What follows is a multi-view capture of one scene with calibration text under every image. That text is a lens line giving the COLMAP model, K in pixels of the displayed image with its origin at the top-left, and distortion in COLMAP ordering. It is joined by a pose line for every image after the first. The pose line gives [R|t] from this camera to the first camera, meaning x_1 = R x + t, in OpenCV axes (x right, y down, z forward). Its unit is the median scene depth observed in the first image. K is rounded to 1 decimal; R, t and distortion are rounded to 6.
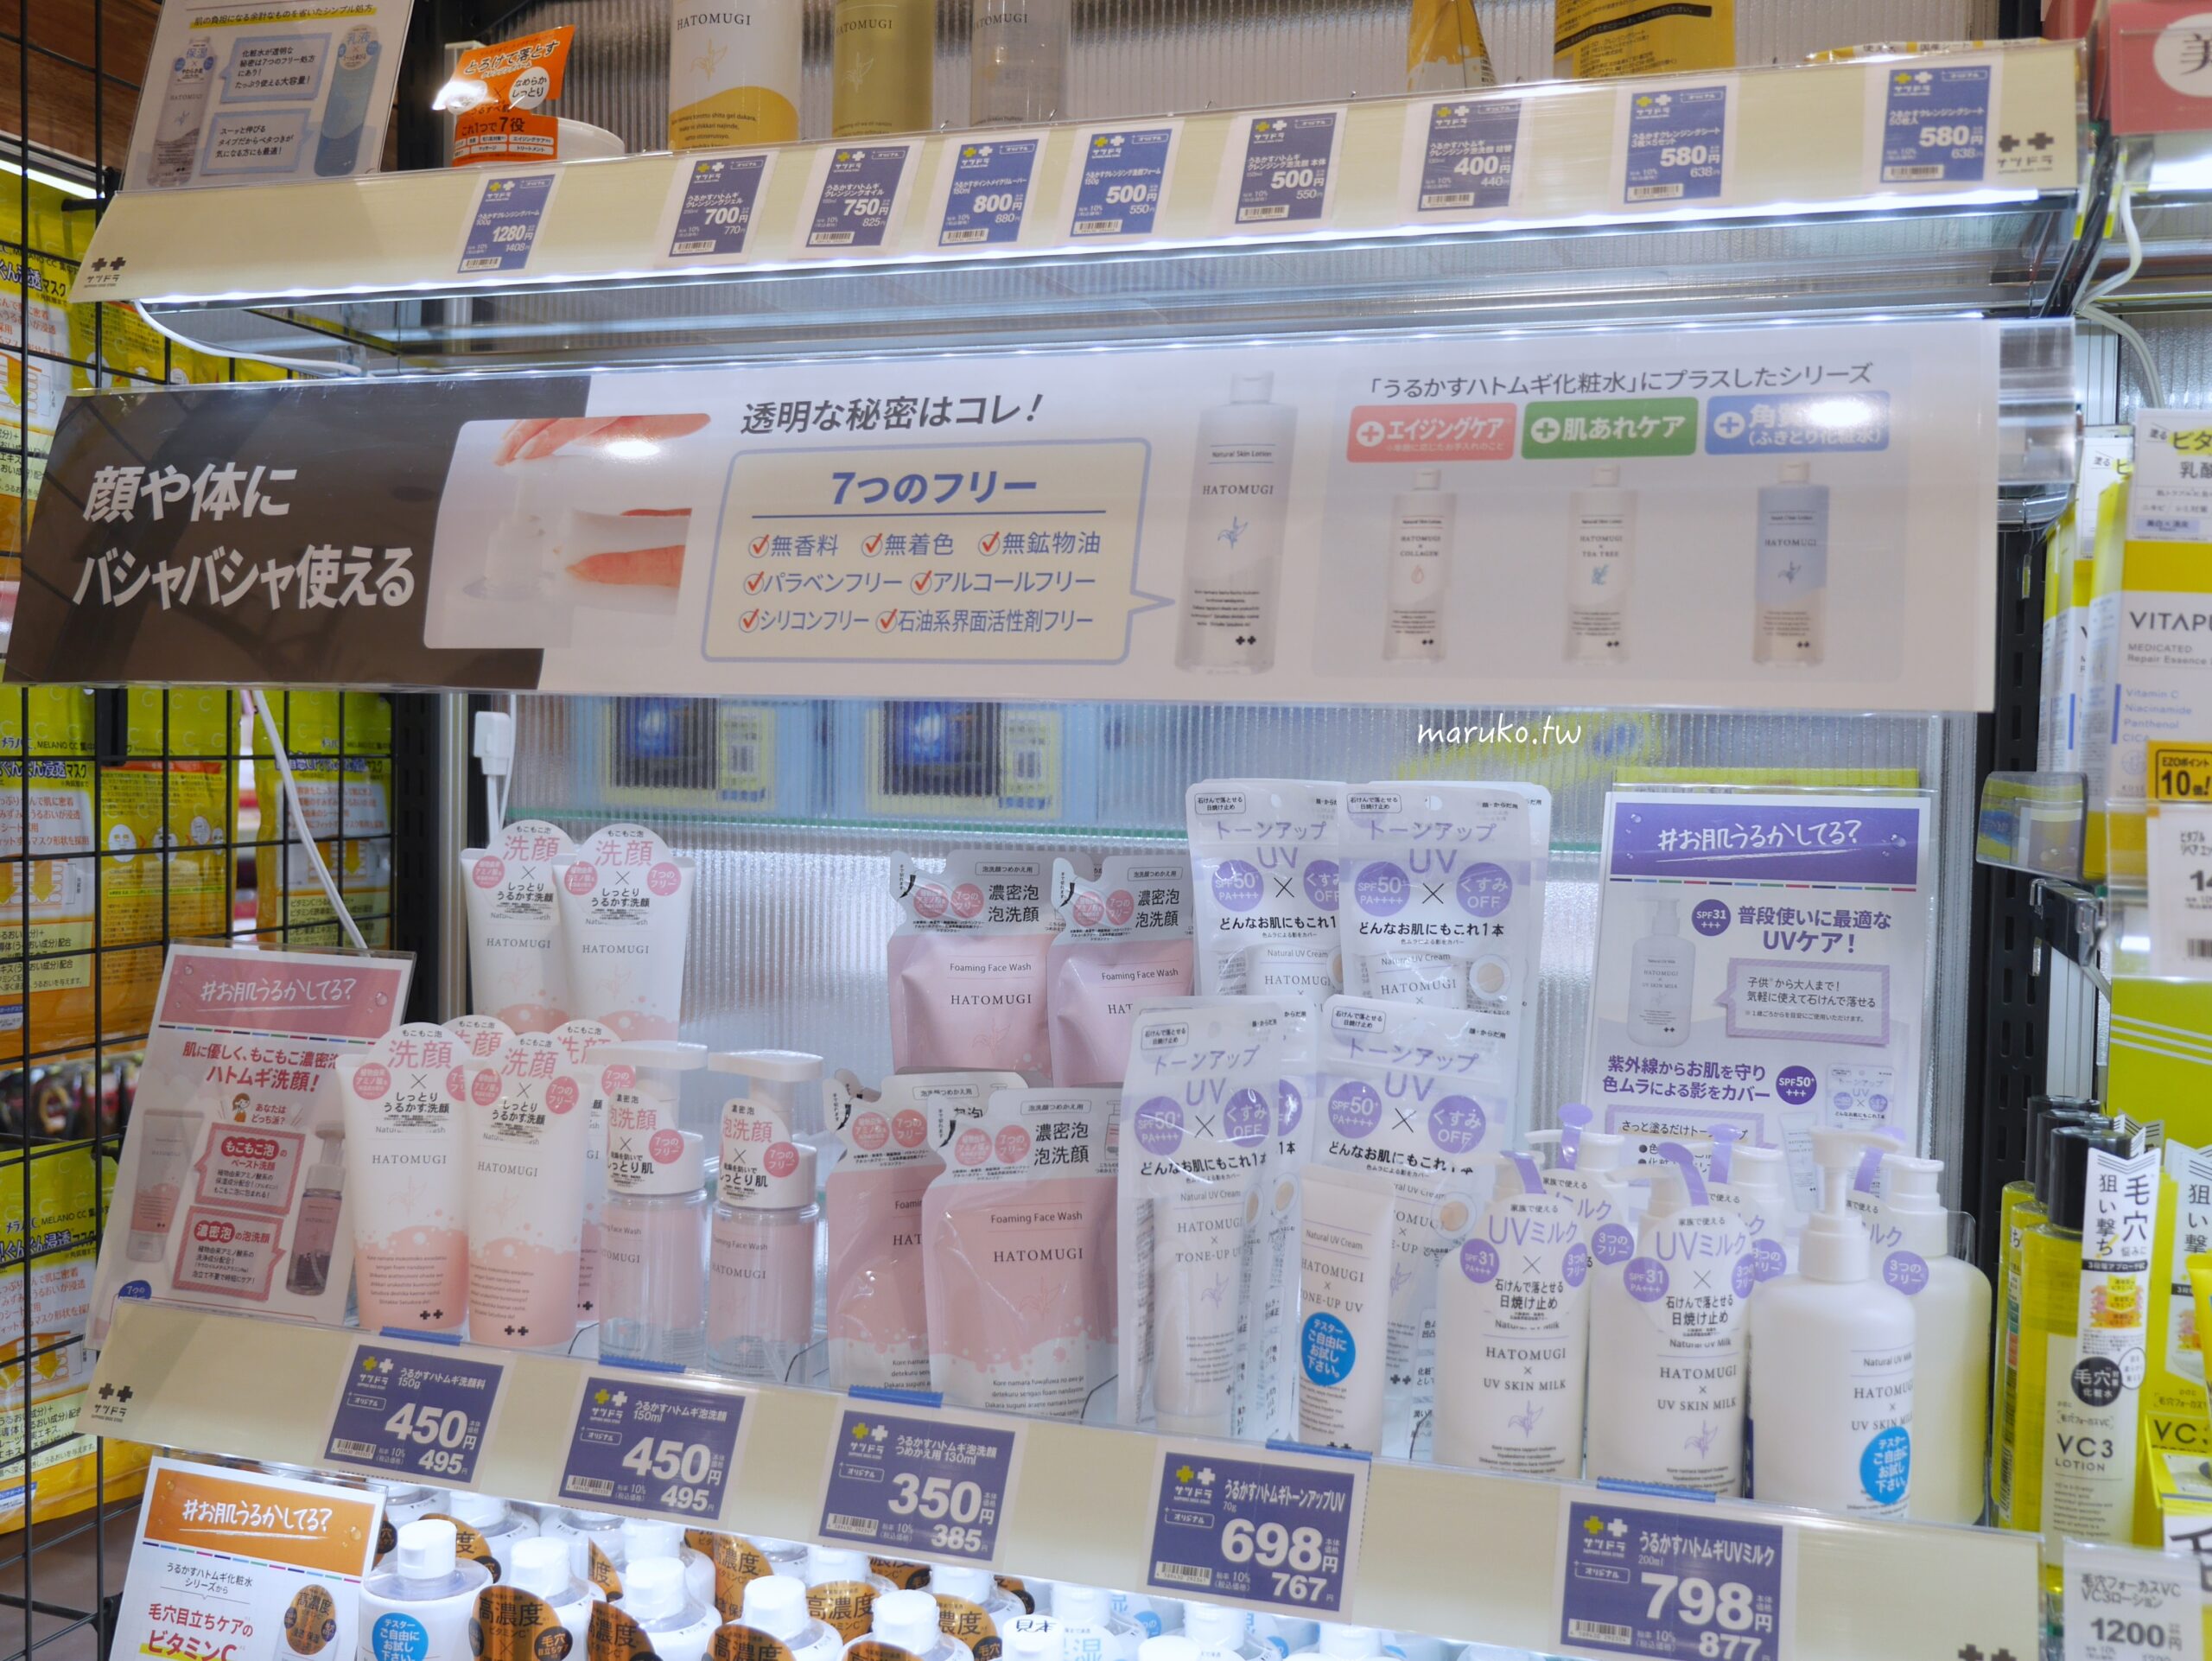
lens RADIAL K [[2198.5, 0, 1106.1], [0, 2198.5, 830.5], [0, 0, 1]] dist [-0.013183, 0.000000]
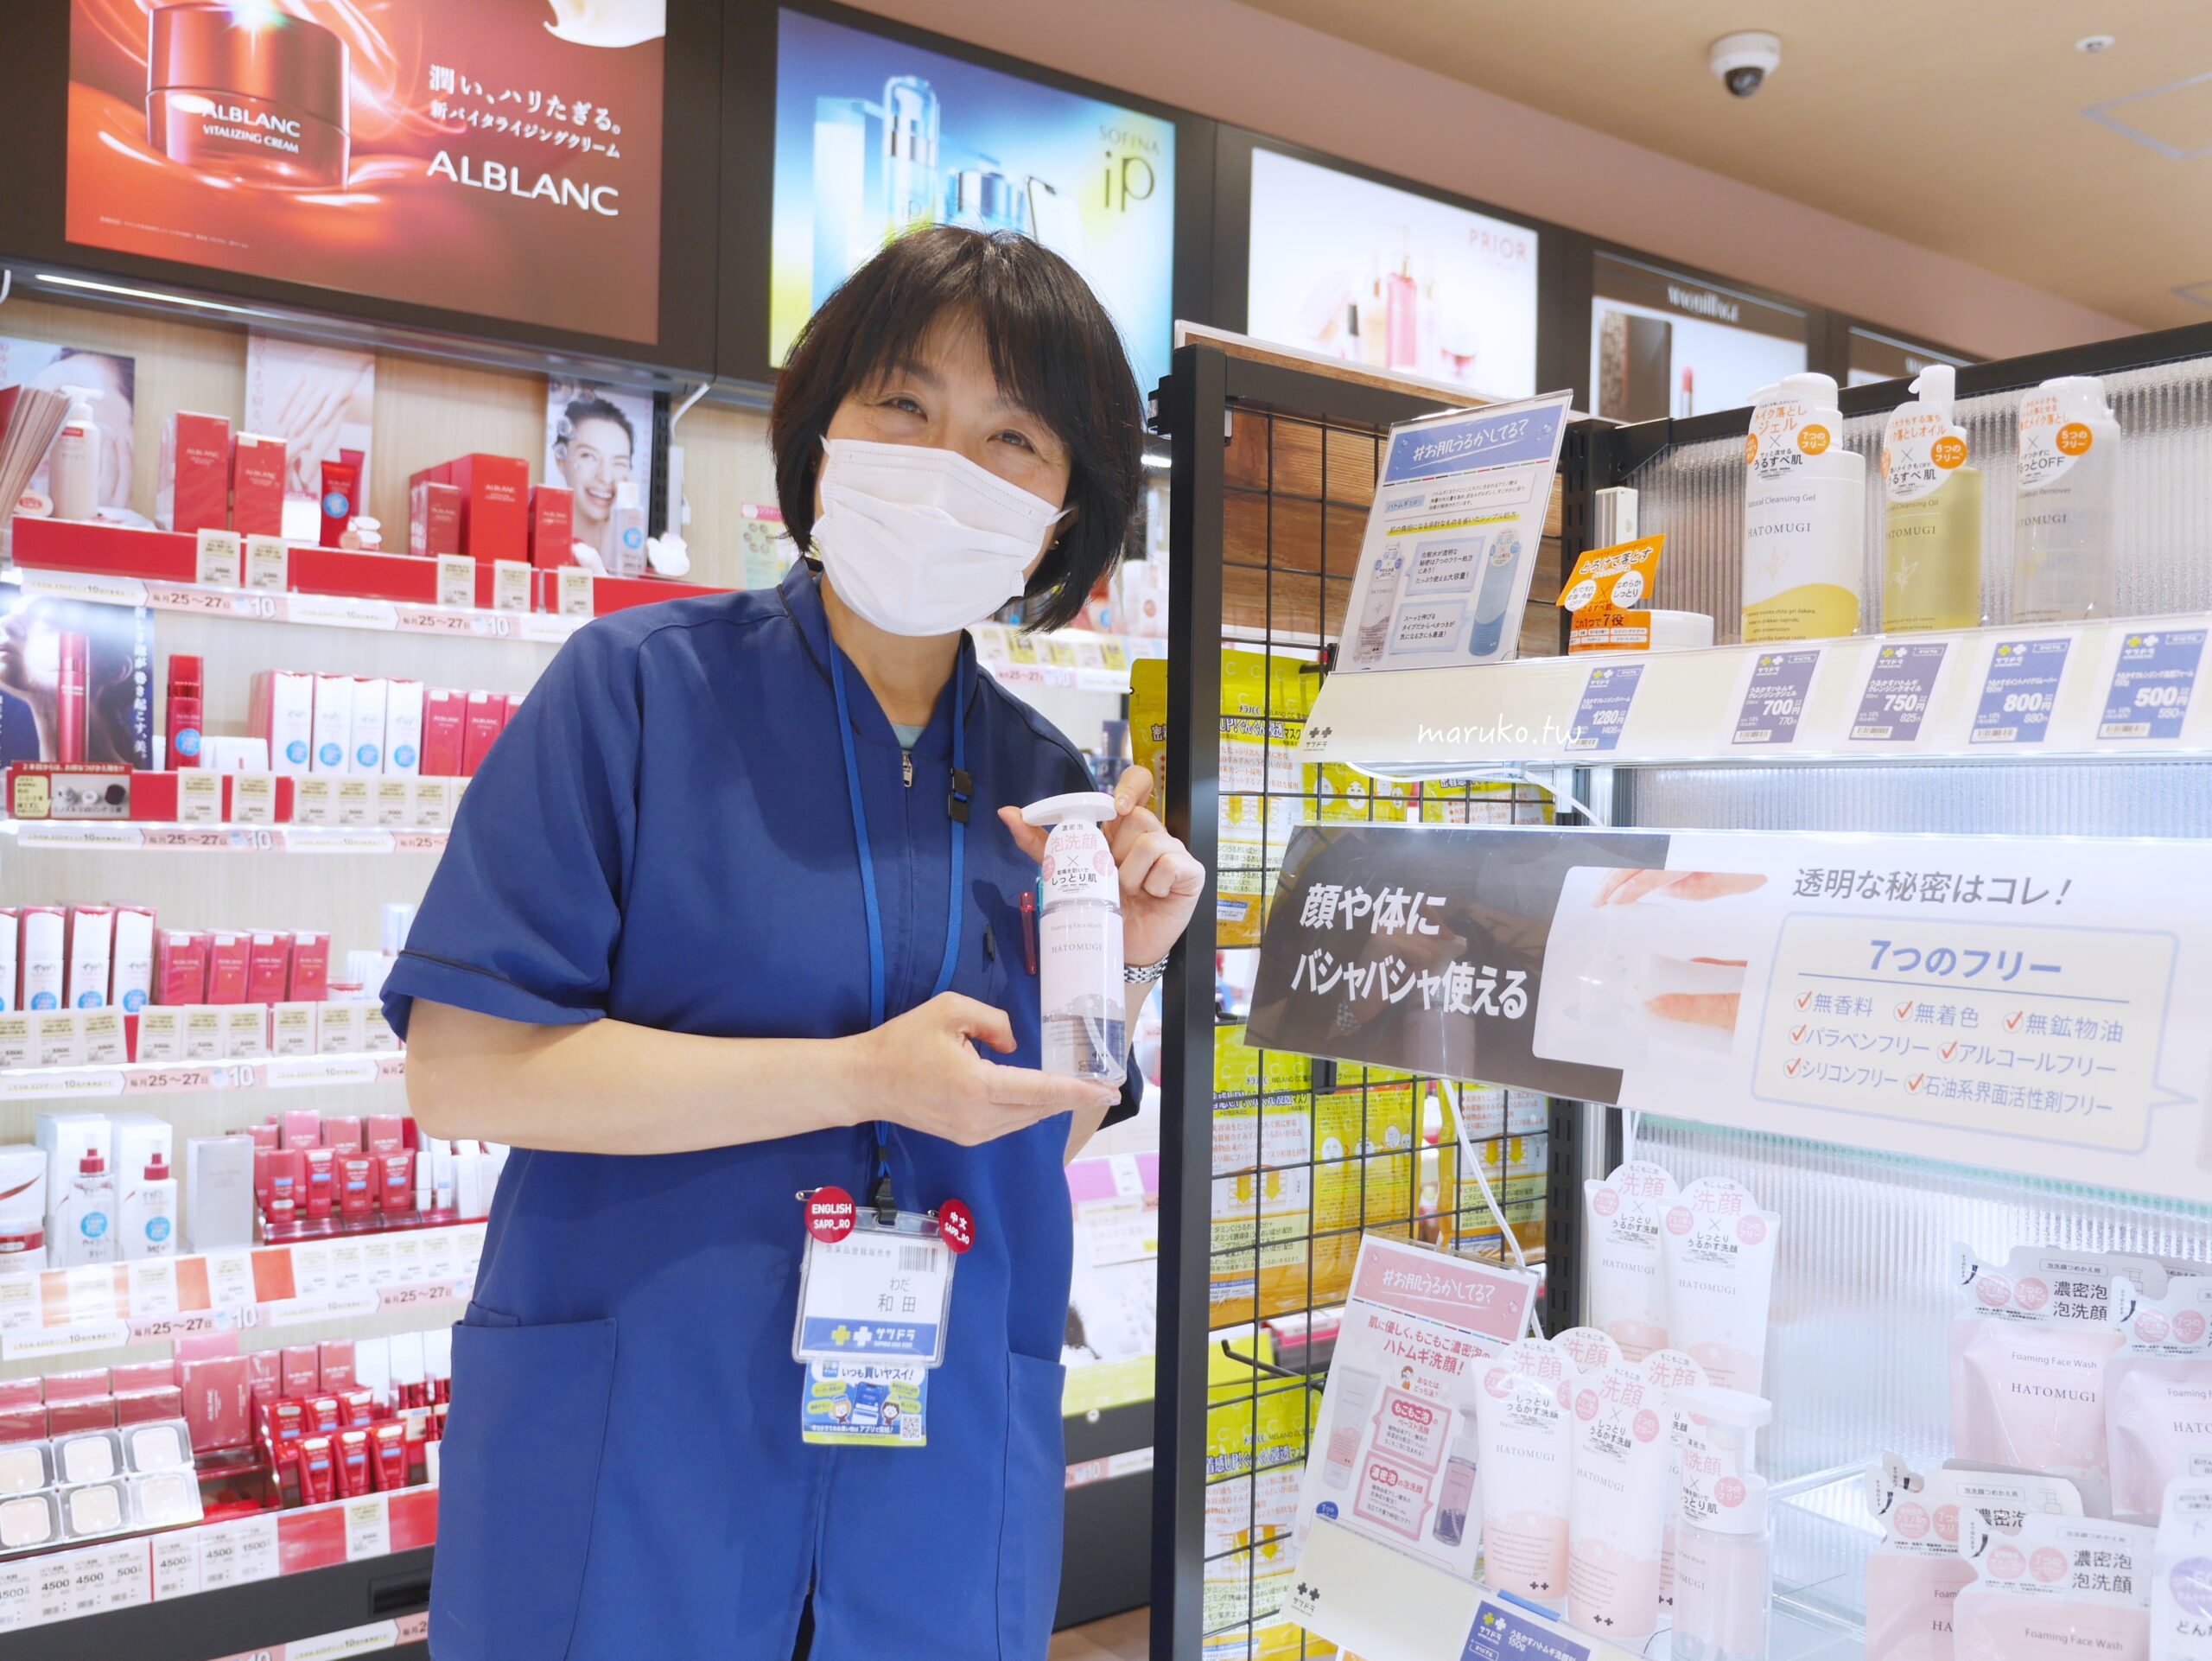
lens RADIAL K [[1937.6, 0, 1105.7], [0, 1937.6, 829.7], [0, 0, 1]] dist [-0.014200, 0.004621]
pose [[0.824867, 0.000632, -0.565326, 0.101516], [-0.025762, 0.999003, -0.036472, -0.156178], [0.564739, 0.044648, 0.824061, -0.037269]]
